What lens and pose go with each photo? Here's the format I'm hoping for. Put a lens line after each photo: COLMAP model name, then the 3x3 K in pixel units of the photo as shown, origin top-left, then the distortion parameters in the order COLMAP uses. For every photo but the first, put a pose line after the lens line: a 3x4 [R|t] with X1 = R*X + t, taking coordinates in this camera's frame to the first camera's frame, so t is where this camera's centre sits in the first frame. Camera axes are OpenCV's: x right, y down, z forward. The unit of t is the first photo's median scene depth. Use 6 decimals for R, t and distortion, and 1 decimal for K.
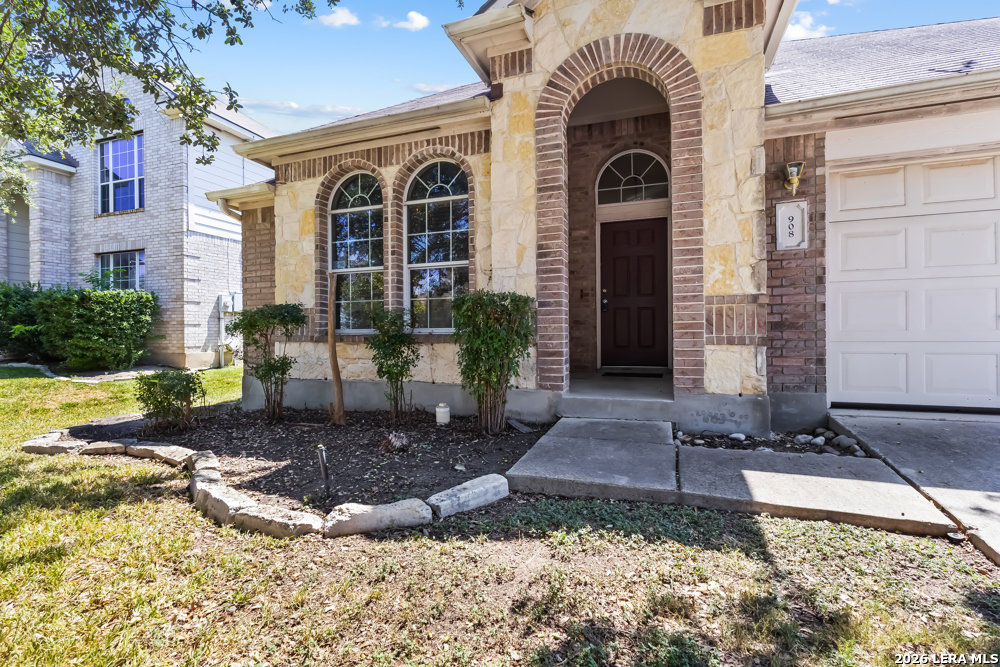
lens RADIAL K [[464.2, 0, 498.1], [0, 464.2, 334.3], [0, 0, 1]] dist [0.002246, 0.002014]
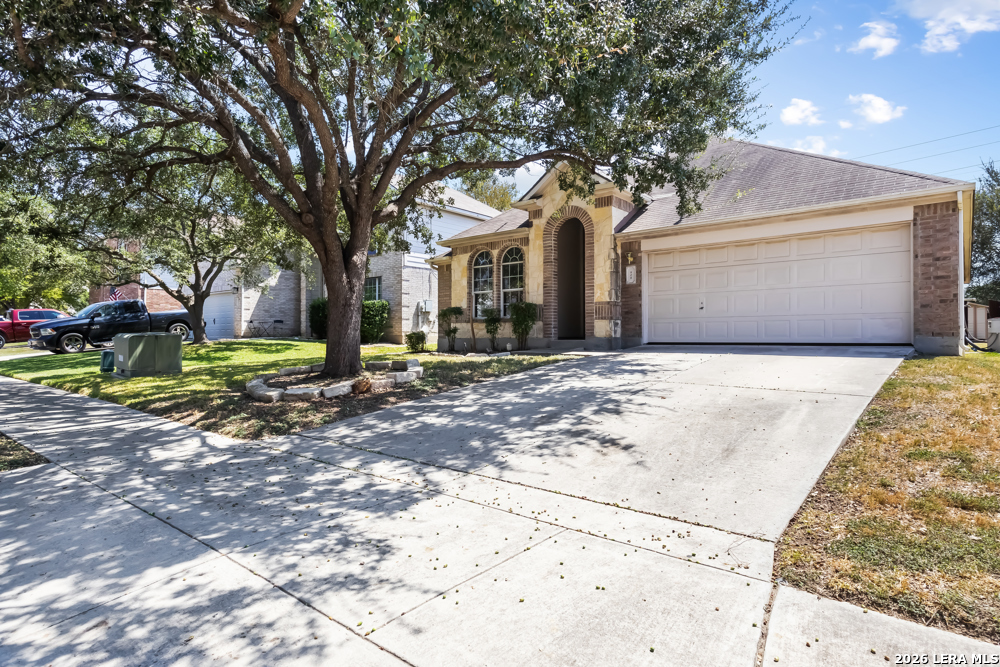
lens RADIAL K [[538.0, 0, 493.4], [0, 538.0, 335.4], [0, 0, 1]] dist [0.000346, 0.001561]
pose [[0.939502, 0.003785, -0.342523, 0.821624], [-0.005500, 0.999977, -0.004038, 0.111472], [0.342499, 0.005678, 0.939501, -1.867622]]
